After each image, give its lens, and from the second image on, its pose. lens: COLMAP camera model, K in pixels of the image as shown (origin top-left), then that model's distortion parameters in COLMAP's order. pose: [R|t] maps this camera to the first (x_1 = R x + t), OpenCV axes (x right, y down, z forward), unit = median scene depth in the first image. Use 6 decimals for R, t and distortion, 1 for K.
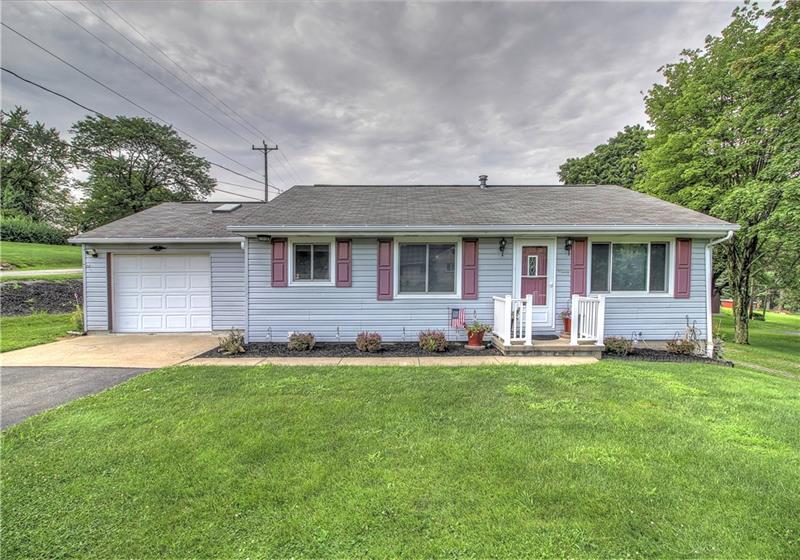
lens RADIAL K [[407.6, 0, 400.8], [0, 407.6, 281.4], [0, 0, 1]] dist [-0.020455, -0.002238]
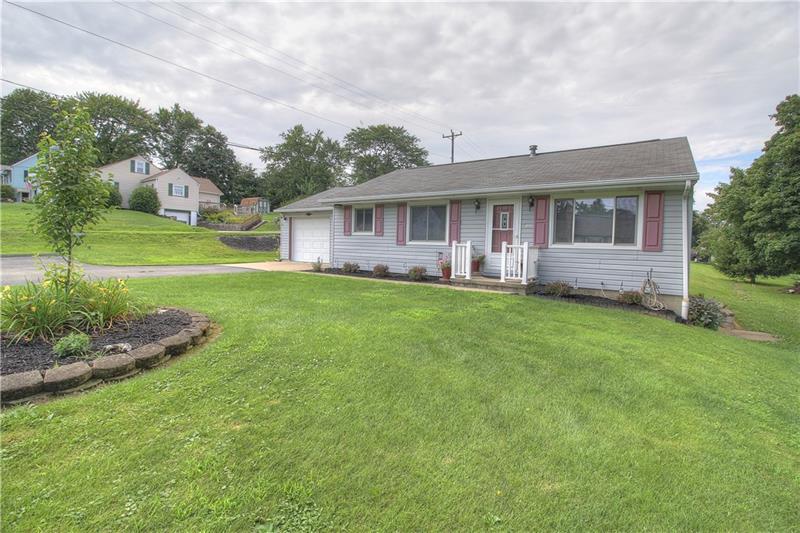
lens RADIAL K [[368.1, 0, 401.3], [0, 368.1, 263.2], [0, 0, 1]] dist [-0.005489, -0.006569]
pose [[0.819977, 0.050985, -0.570121, 0.709678], [-0.027809, 0.998397, 0.049289, 0.043671], [0.571720, -0.024562, 0.820081, -0.102308]]
